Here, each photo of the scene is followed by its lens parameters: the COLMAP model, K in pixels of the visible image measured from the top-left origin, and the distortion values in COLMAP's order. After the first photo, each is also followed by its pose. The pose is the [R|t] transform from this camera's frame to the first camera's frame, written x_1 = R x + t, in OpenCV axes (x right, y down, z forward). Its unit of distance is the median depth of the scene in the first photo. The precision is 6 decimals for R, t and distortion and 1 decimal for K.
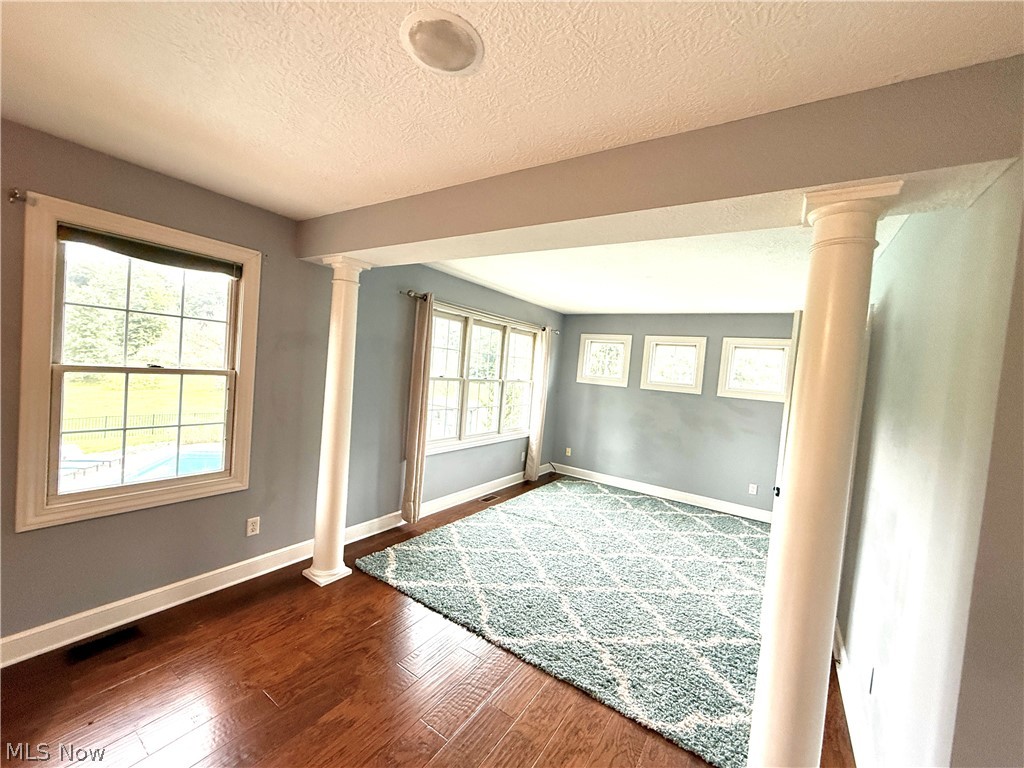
lens RADIAL K [[407.4, 0, 512.7], [0, 407.4, 384.6], [0, 0, 1]] dist [-0.001153, -0.000152]
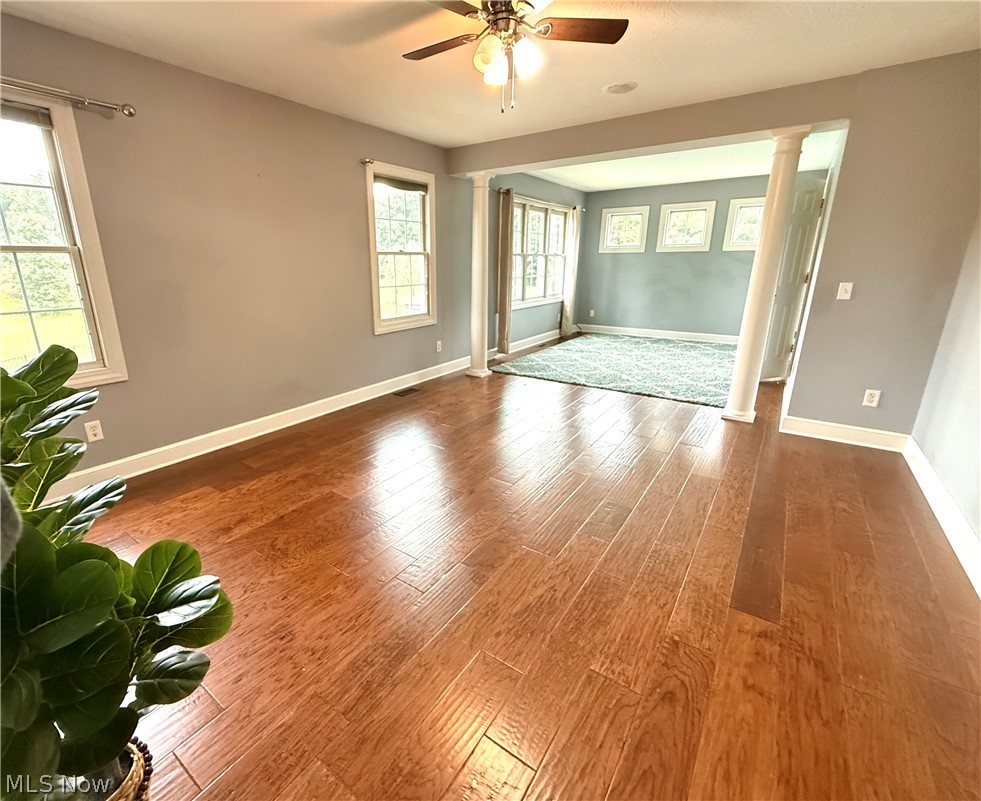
lens RADIAL K [[448.8, 0, 450.8], [0, 448.8, 390.9], [0, 0, 1]] dist [0.004116, 0.000389]
pose [[0.994340, -0.073869, -0.076364, -0.264572], [0.089787, 0.968497, 0.232275, 0.053966], [0.056800, -0.237816, 0.969648, -0.508546]]
